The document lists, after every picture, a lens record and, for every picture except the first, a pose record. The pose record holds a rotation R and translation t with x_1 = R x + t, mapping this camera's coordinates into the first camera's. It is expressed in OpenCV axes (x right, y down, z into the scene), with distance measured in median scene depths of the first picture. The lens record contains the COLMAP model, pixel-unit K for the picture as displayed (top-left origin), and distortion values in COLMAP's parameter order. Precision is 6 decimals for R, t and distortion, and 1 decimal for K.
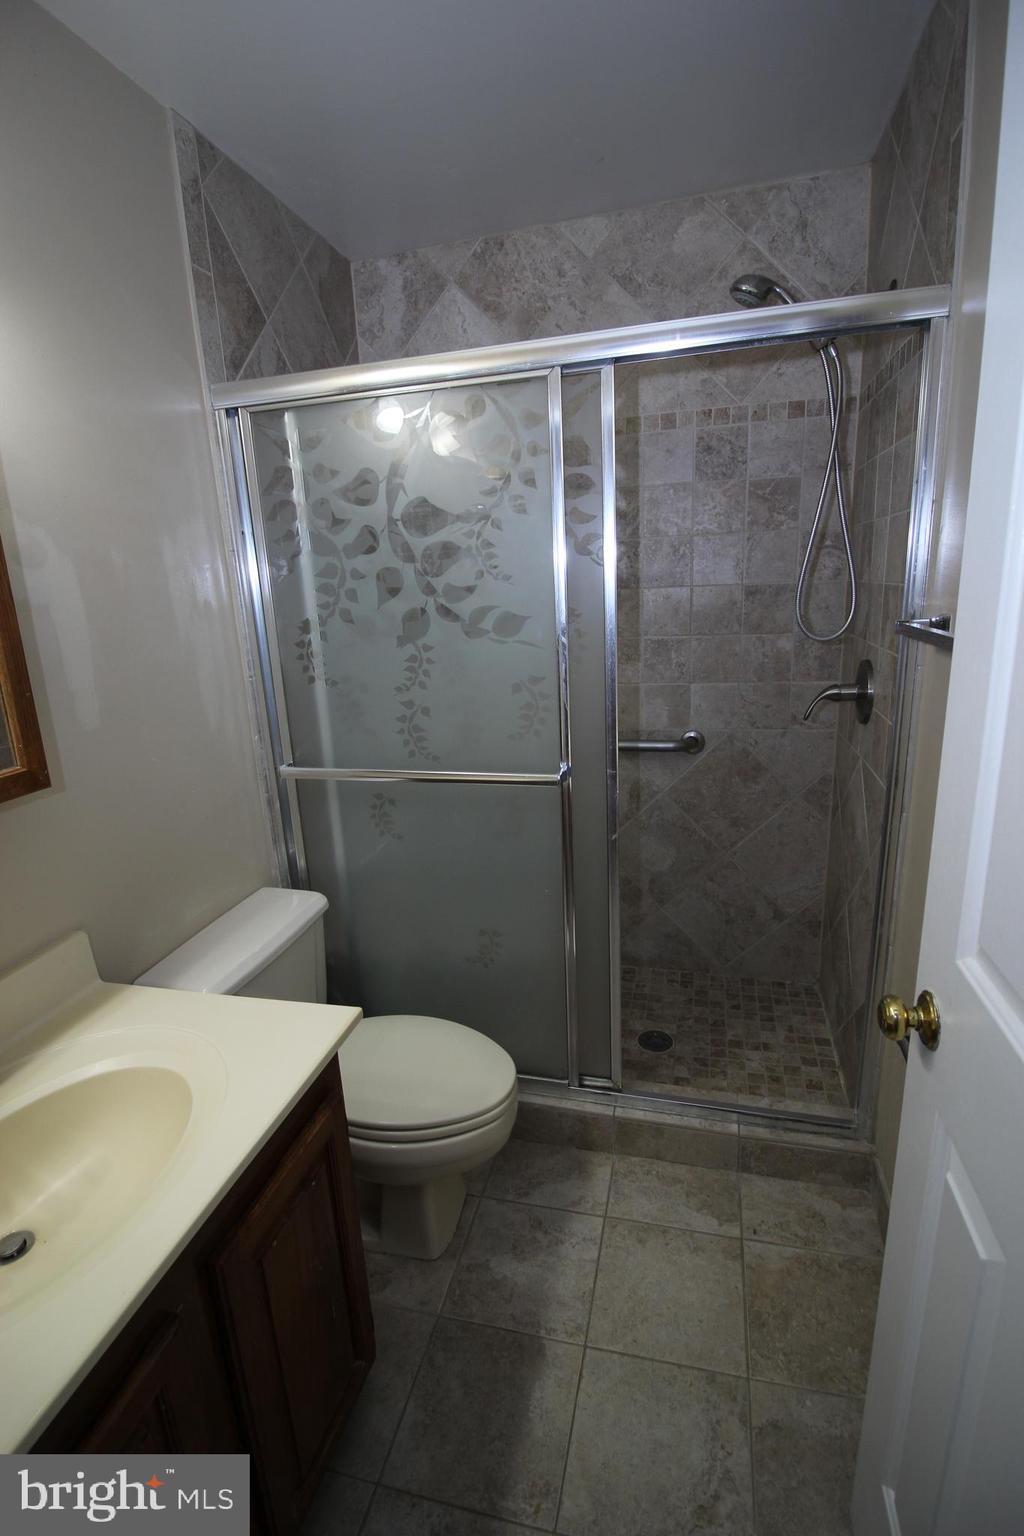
lens RADIAL K [[714.1, 0, 502.6], [0, 714.1, 764.5], [0, 0, 1]] dist [-0.020952, -0.001064]
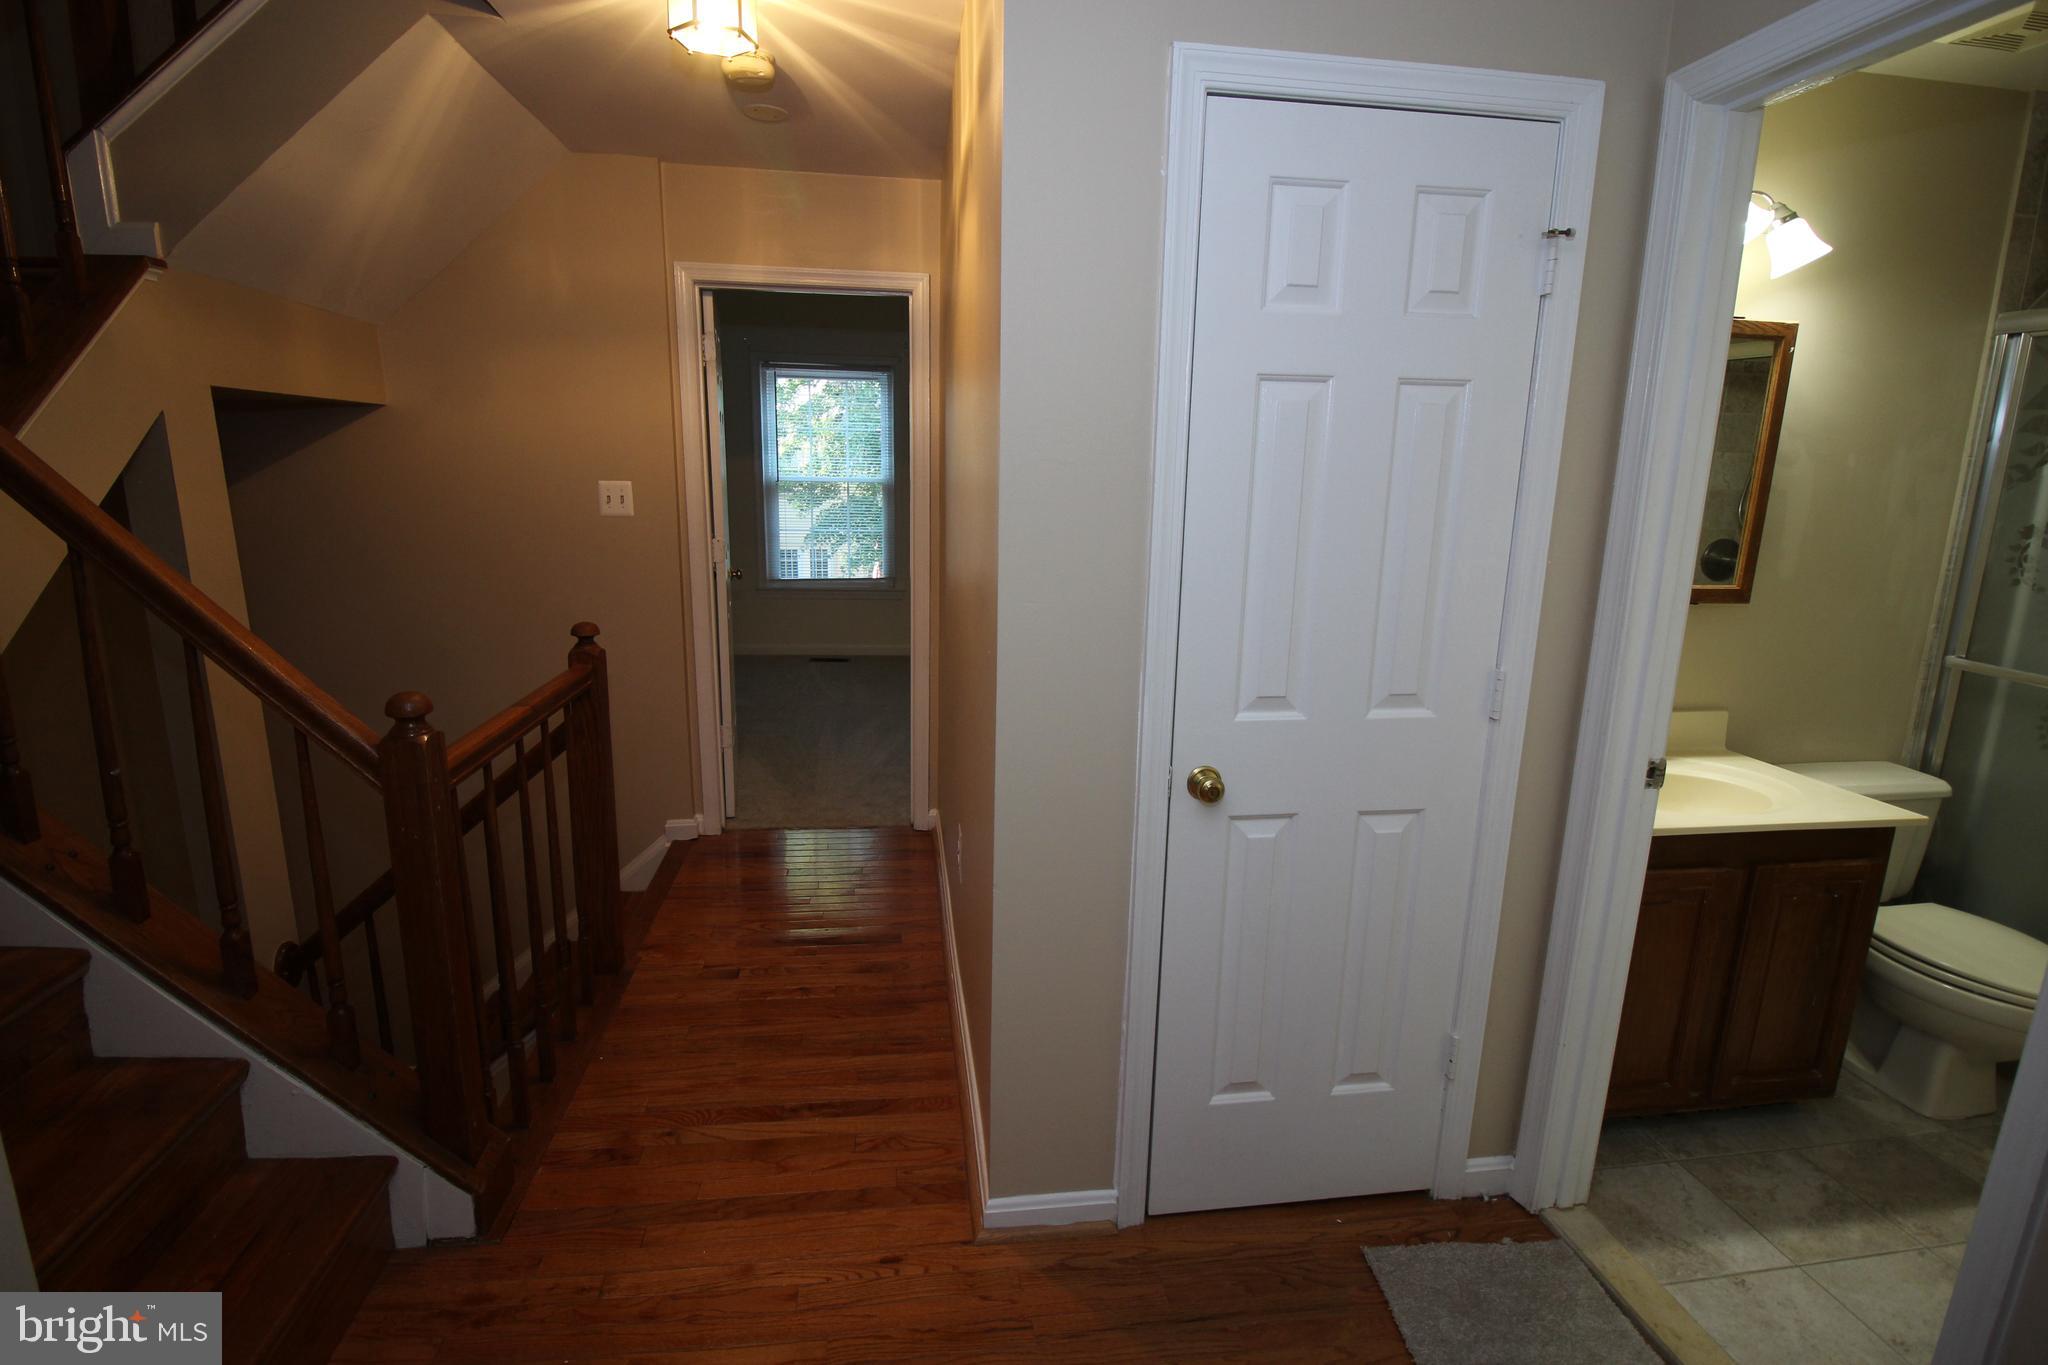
lens RADIAL K [[952.2, 0, 1022.8], [0, 952.2, 671.0], [0, 0, 1]] dist [-0.020952, -0.001064]
pose [[0.377080, 0.248702, -0.892165, 0.429583], [-0.268761, 0.951207, 0.151567, 0.190774], [0.886329, 0.182626, 0.425522, -0.849528]]
